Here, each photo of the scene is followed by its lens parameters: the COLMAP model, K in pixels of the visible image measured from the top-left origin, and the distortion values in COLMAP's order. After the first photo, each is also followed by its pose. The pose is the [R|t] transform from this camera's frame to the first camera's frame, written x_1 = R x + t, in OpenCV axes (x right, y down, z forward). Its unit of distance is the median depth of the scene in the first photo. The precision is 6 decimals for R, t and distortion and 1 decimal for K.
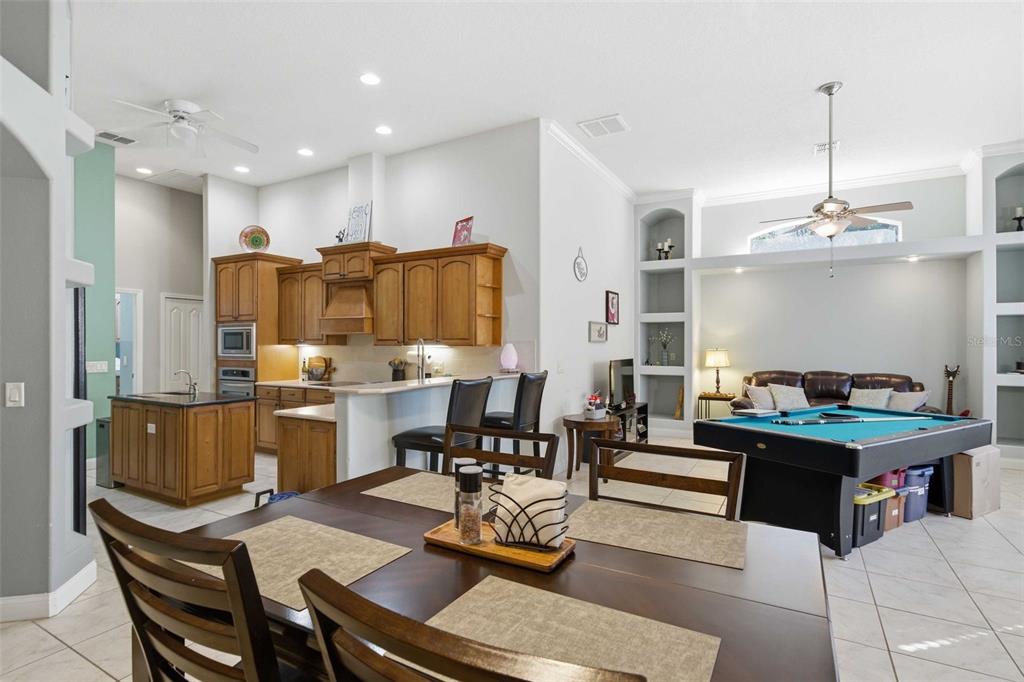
lens RADIAL K [[508.8, 0, 501.4], [0, 508.8, 341.6], [0, 0, 1]] dist [0.001026, -0.000317]
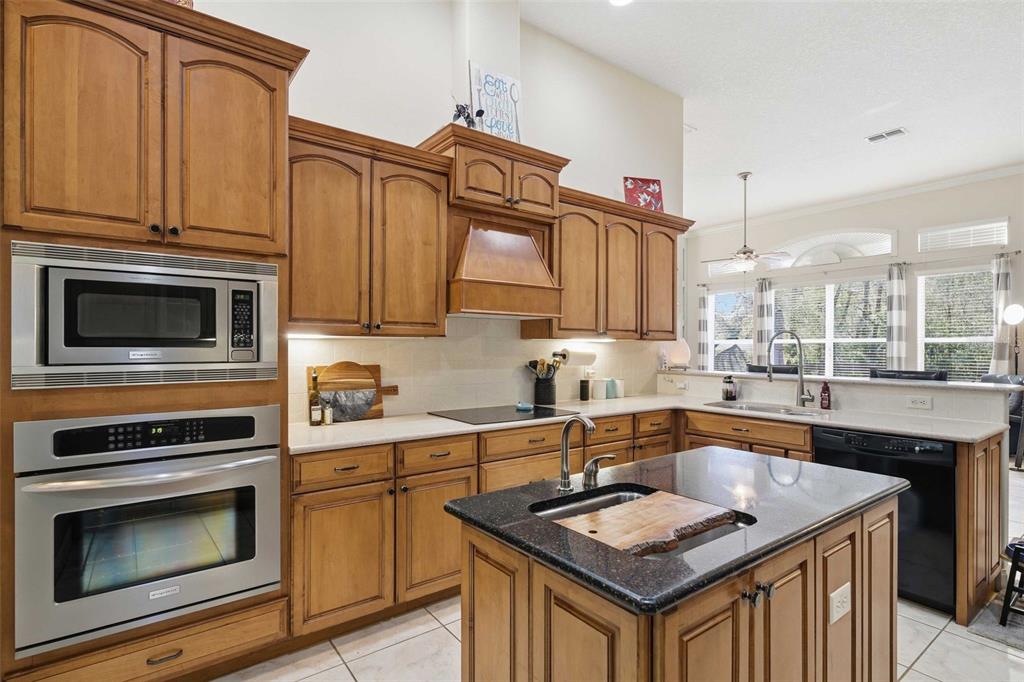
lens RADIAL K [[508.8, 0, 503.6], [0, 508.8, 345.9], [0, 0, 1]] dist [0.001026, -0.000317]
pose [[0.384684, 0.001260, 0.923047, -0.729590], [-0.005654, 0.999984, 0.000991, 0.013743], [-0.923031, -0.005600, 0.384685, 0.746038]]
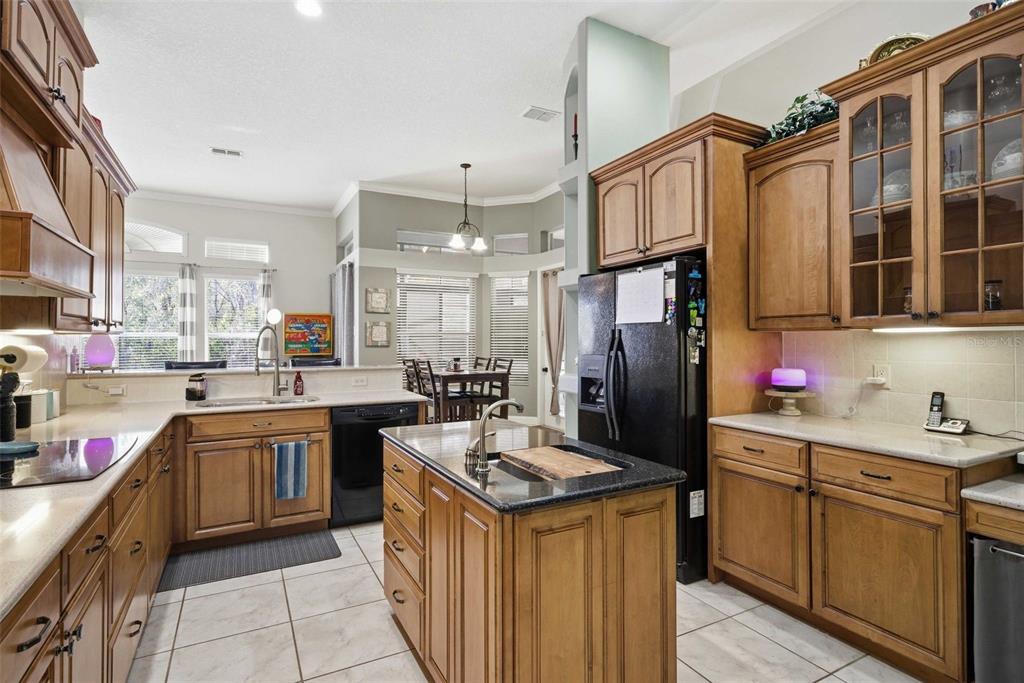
lens RADIAL K [[508.8, 0, 505.0], [0, 508.8, 342.7], [0, 0, 1]] dist [0.001026, -0.000317]
pose [[-0.855912, -0.003268, 0.517110, -0.639070], [-0.003137, 0.999994, 0.001128, 0.013478], [-0.517111, -0.000657, -0.855918, 1.037659]]
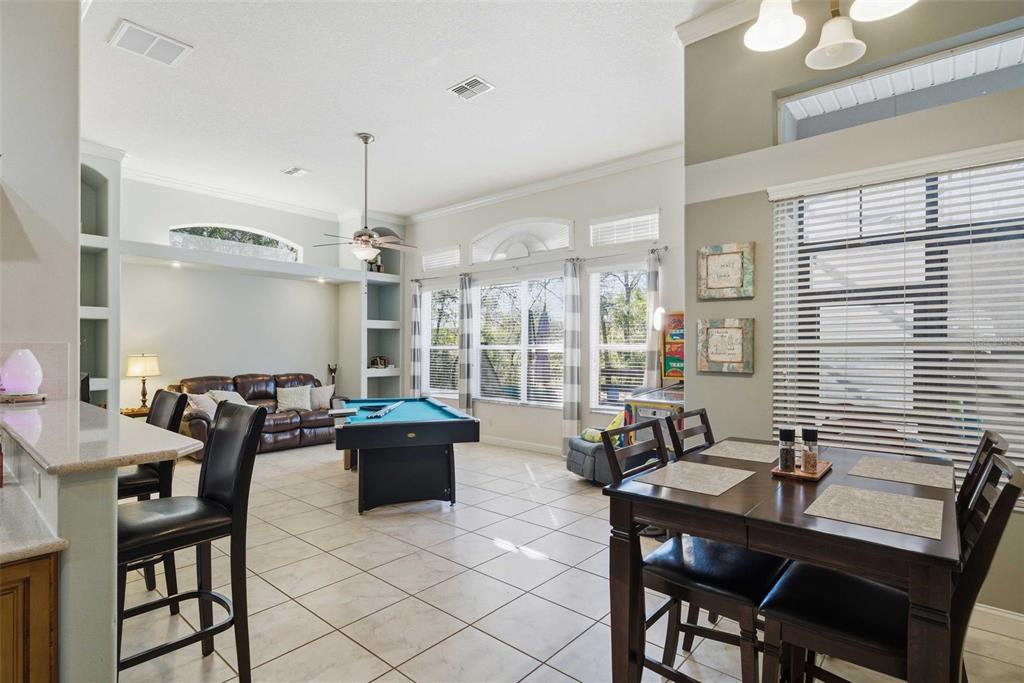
lens RADIAL K [[508.8, 0, 518.0], [0, 508.8, 347.3], [0, 0, 1]] dist [0.001026, -0.000317]
pose [[0.176927, 0.000260, 0.984224, -0.334138], [-0.007371, 0.999972, 0.001061, -0.002364], [-0.984196, -0.007443, 0.176924, 0.294287]]
